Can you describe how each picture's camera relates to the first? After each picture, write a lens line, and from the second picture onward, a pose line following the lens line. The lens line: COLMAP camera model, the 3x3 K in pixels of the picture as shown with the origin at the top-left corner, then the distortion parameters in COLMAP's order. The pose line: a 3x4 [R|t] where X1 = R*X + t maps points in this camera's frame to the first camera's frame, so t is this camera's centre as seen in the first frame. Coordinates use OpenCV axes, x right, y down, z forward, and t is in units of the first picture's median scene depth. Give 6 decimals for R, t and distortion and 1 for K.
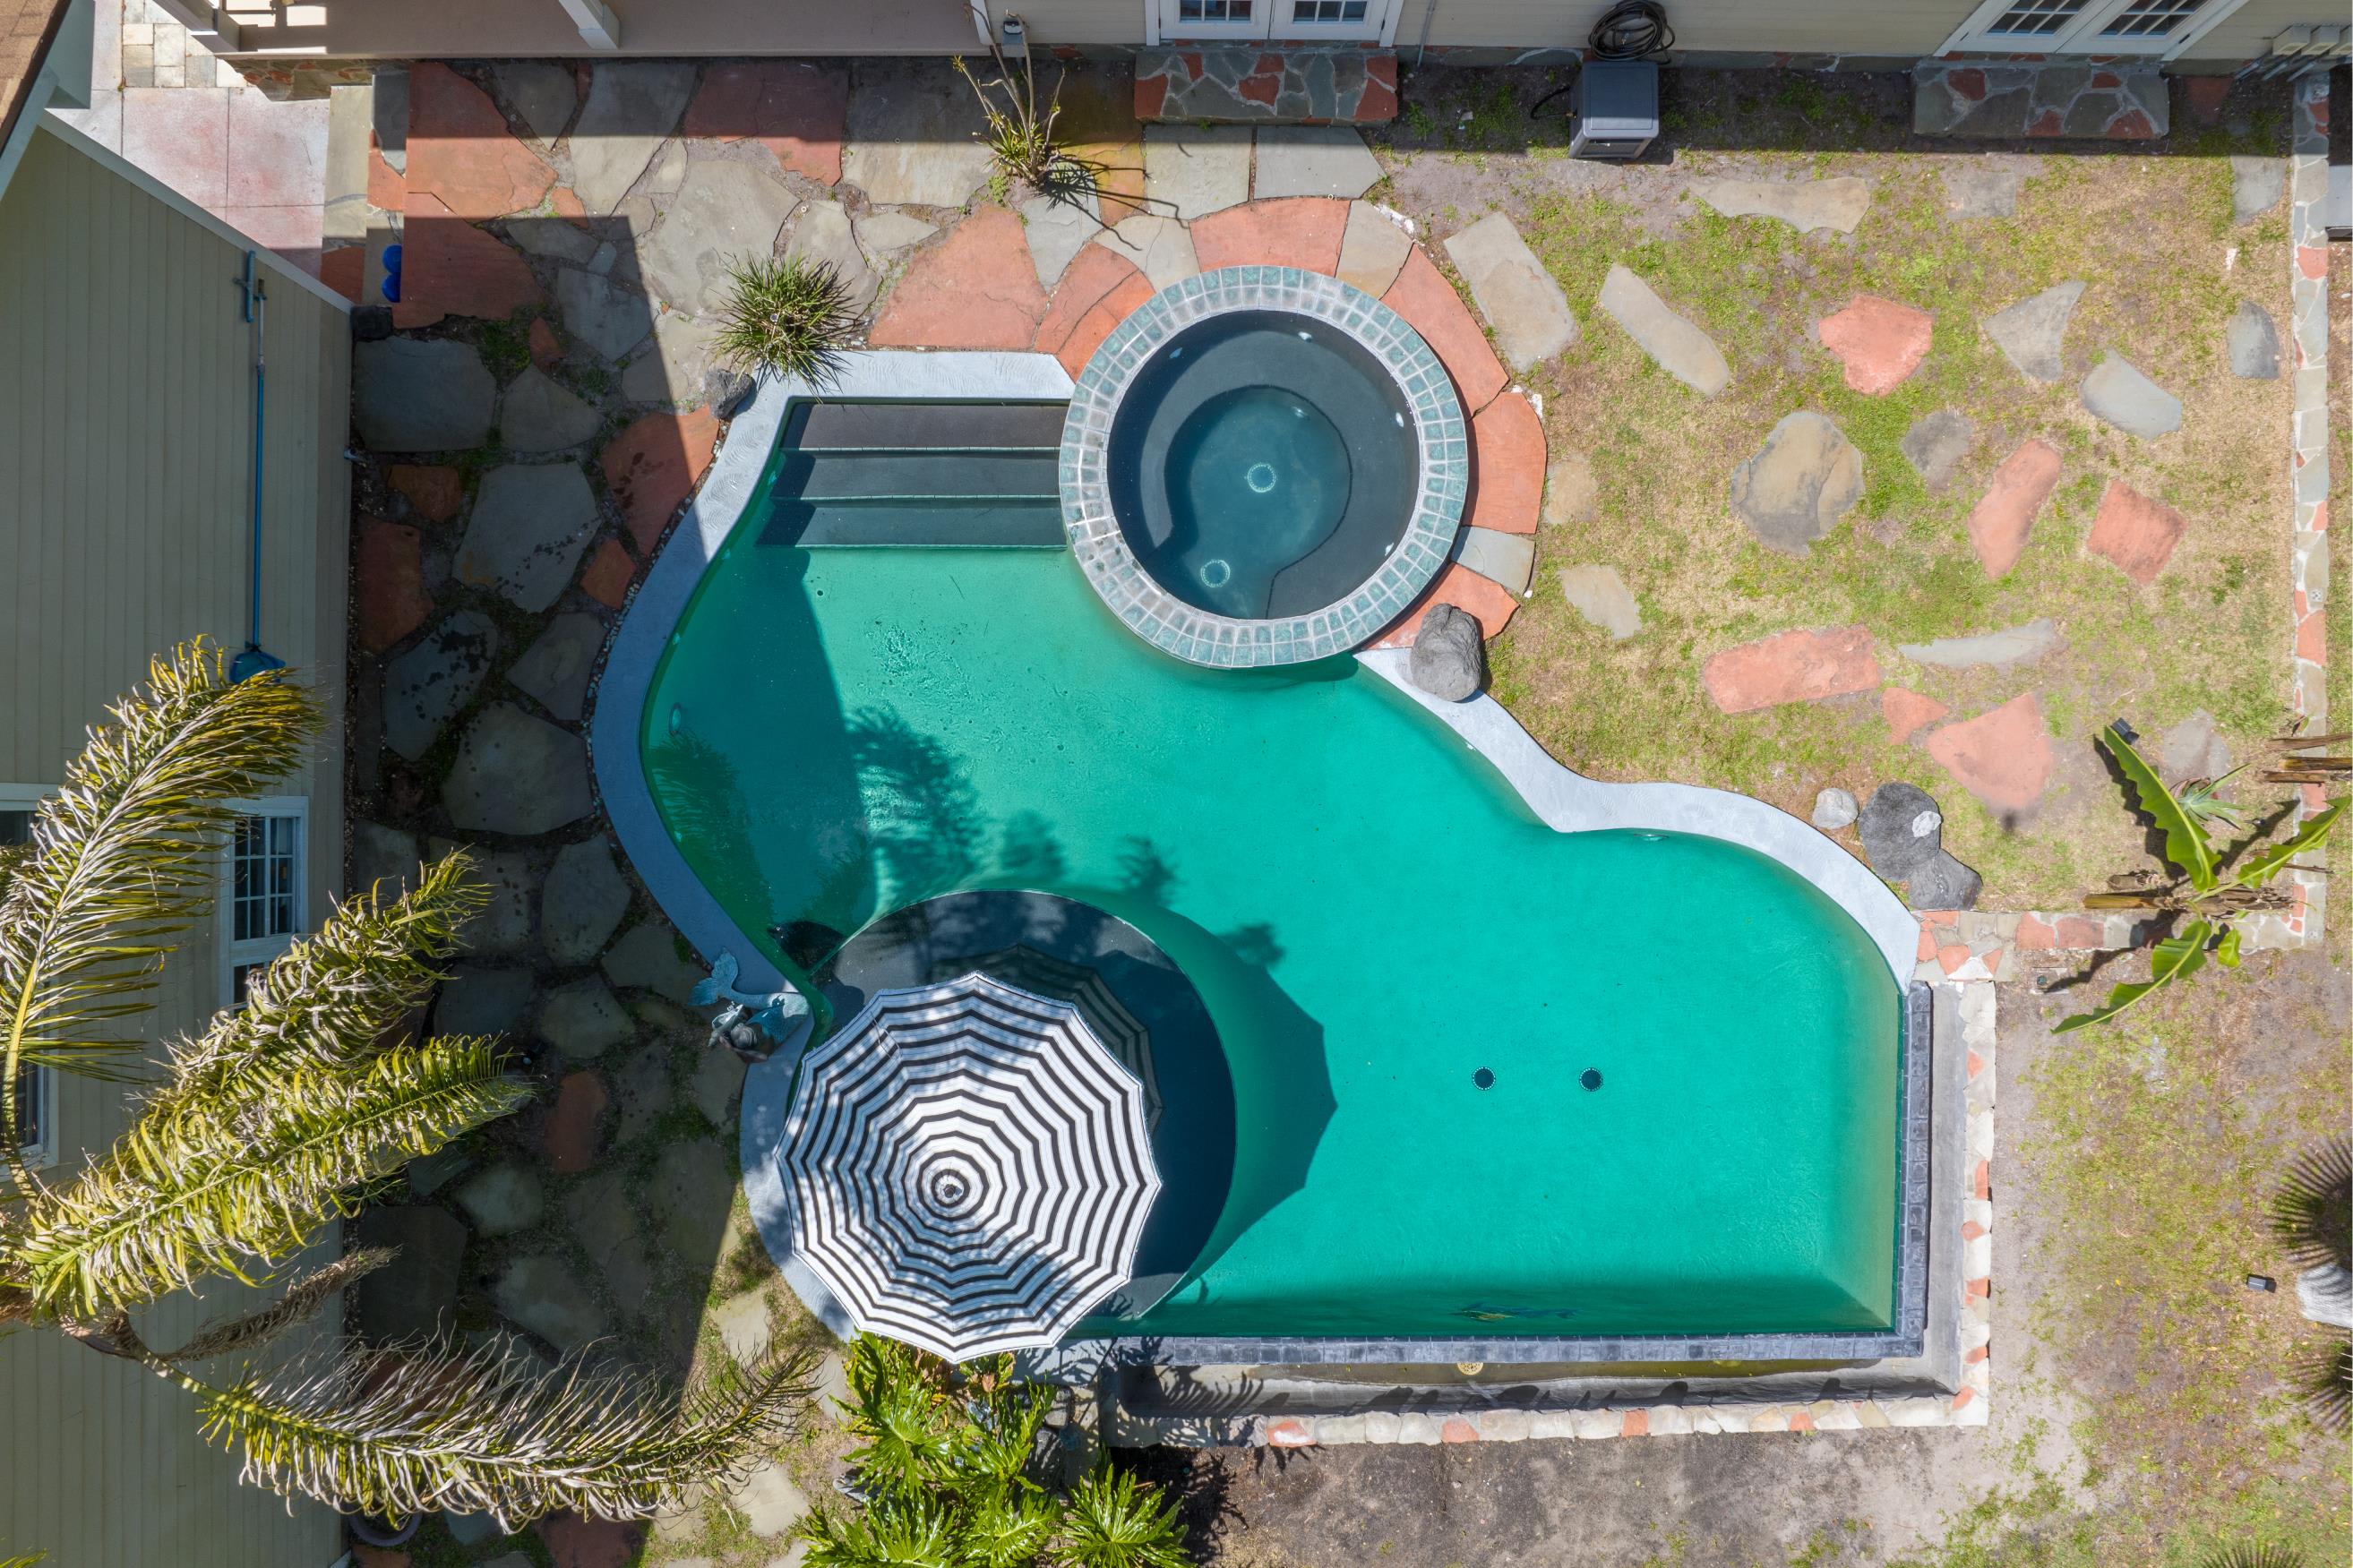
lens RADIAL K [[1651.4, 0, 1178.8], [0, 1651.4, 813.7], [0, 0, 1]] dist [-0.024446, 0.001838]
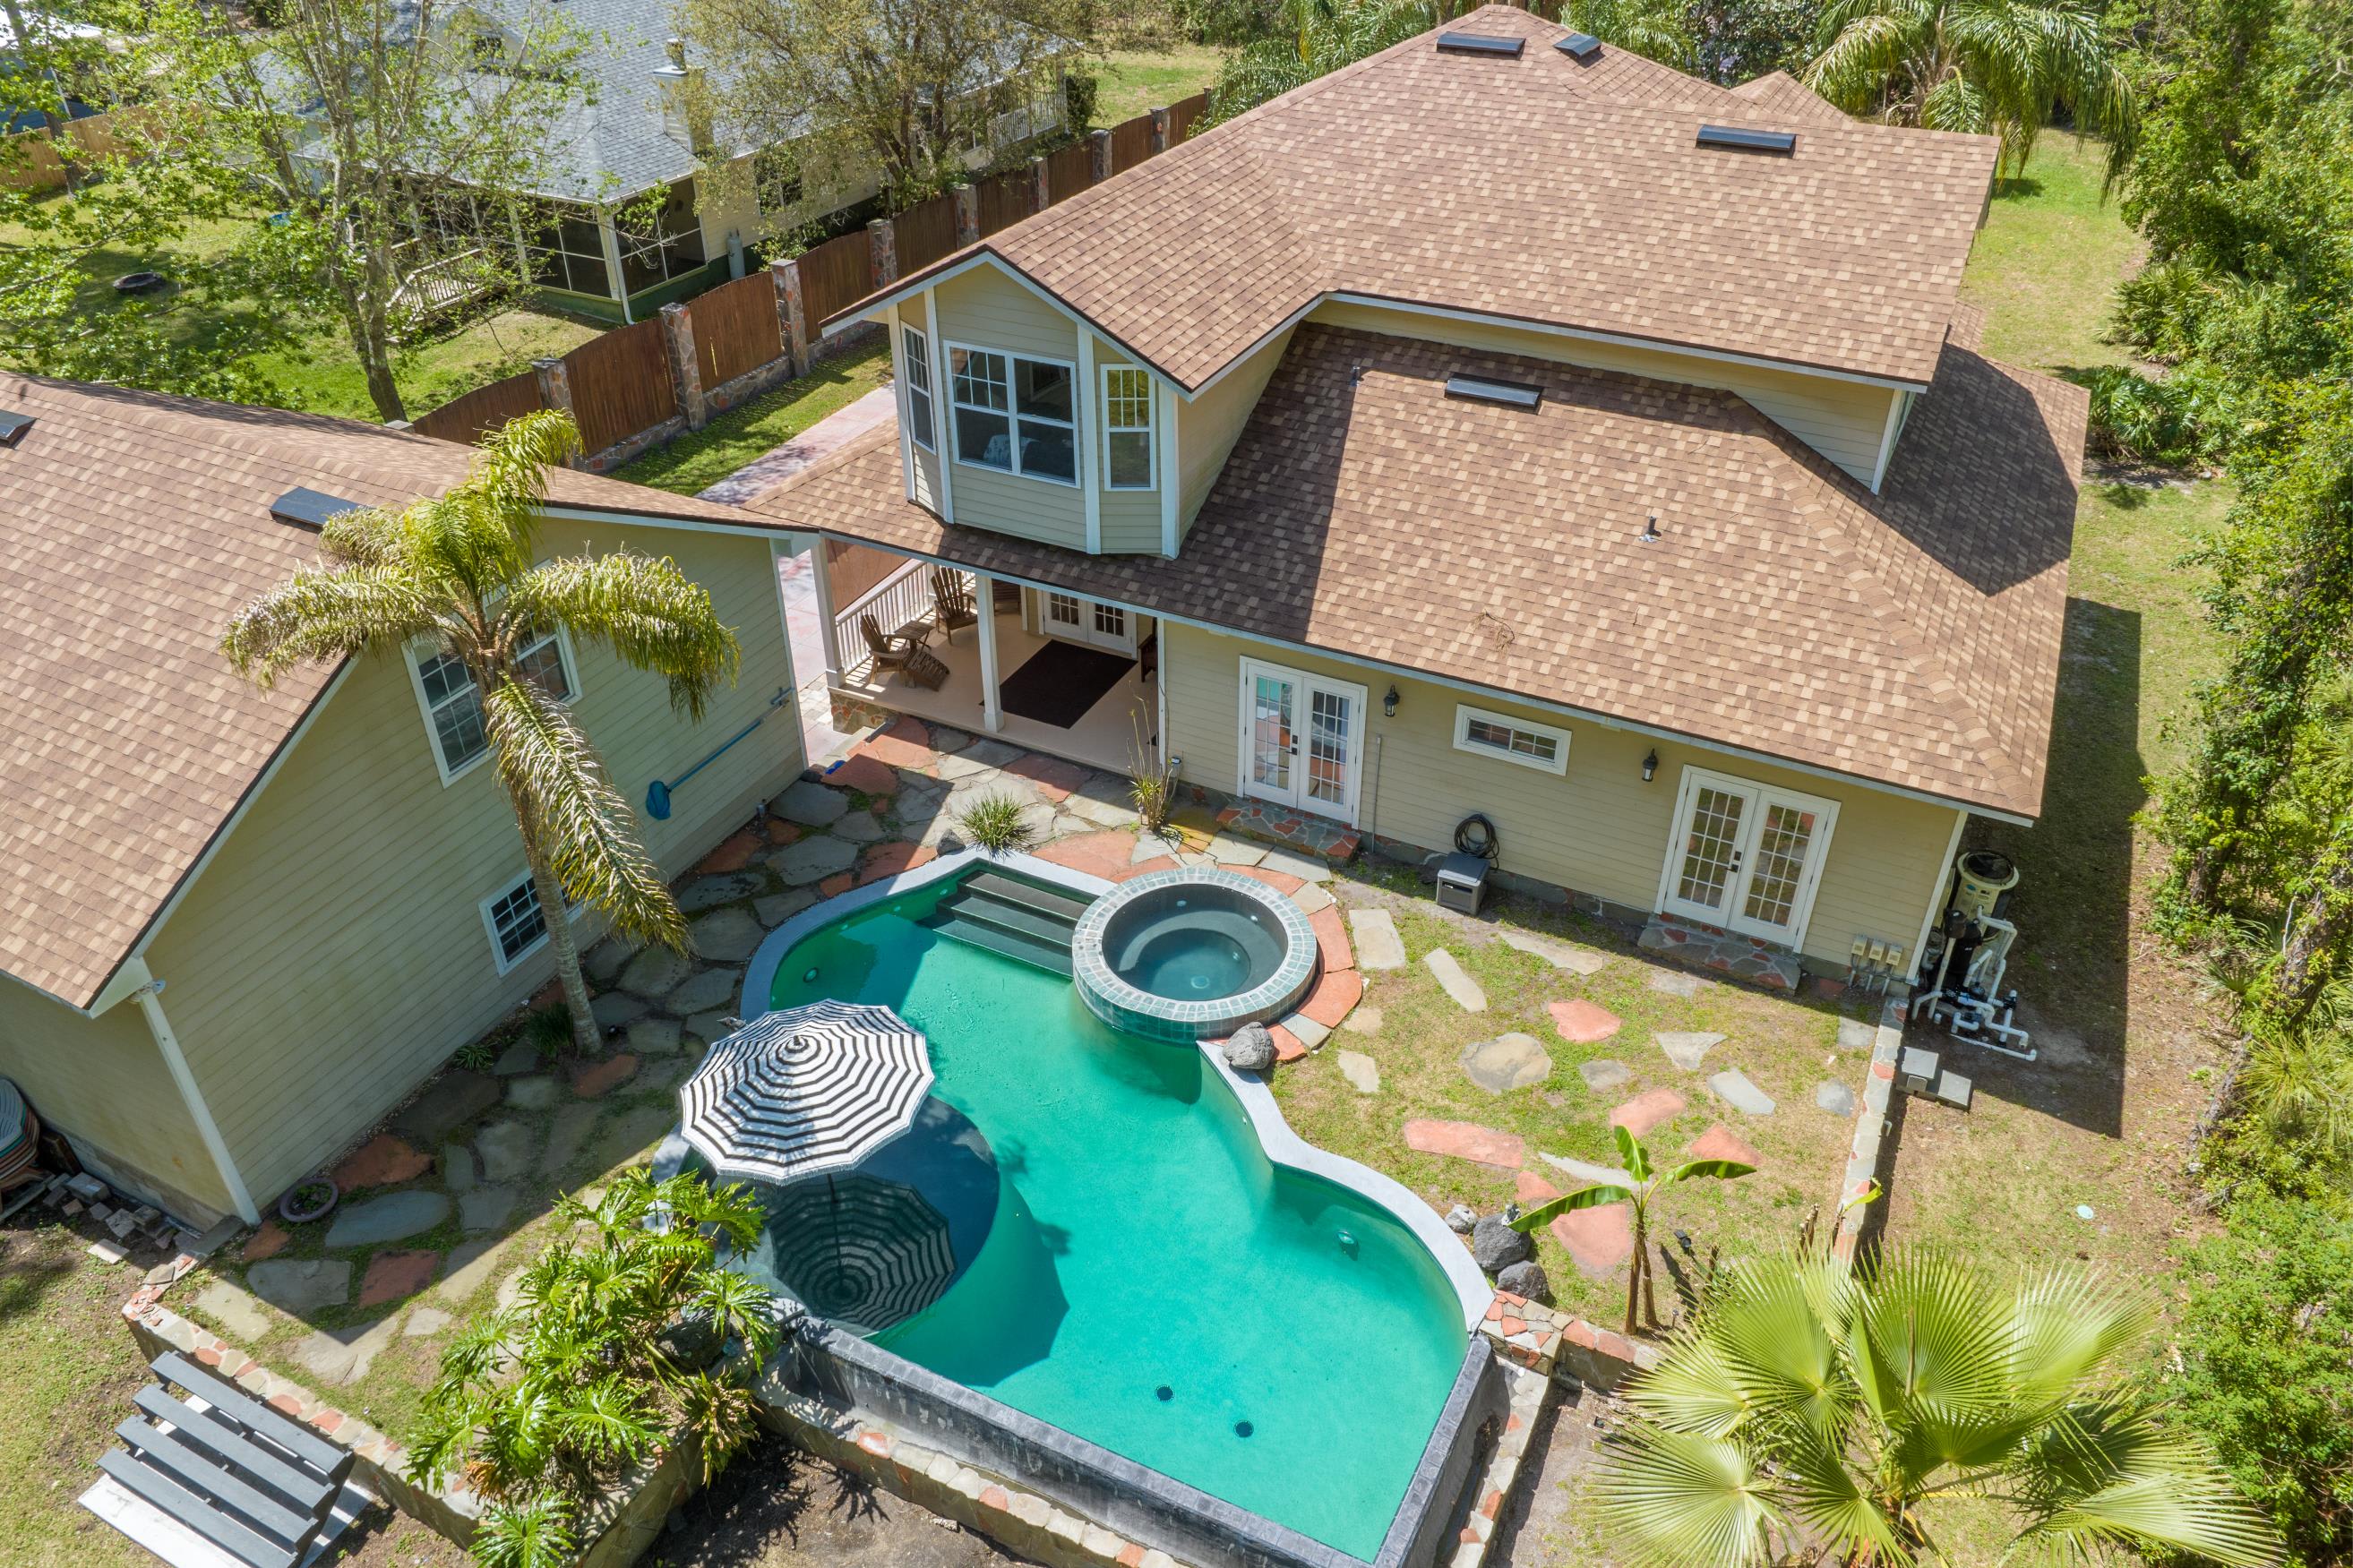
lens RADIAL K [[1651.4, 0, 1178.8], [0, 1651.4, 813.7], [0, 0, 1]] dist [-0.024446, 0.001838]
pose [[0.897449, 0.250398, -0.363162, 0.602935], [-0.441098, 0.517423, -0.733284, 0.944291], [0.004295, 0.818275, 0.574811, -0.075413]]
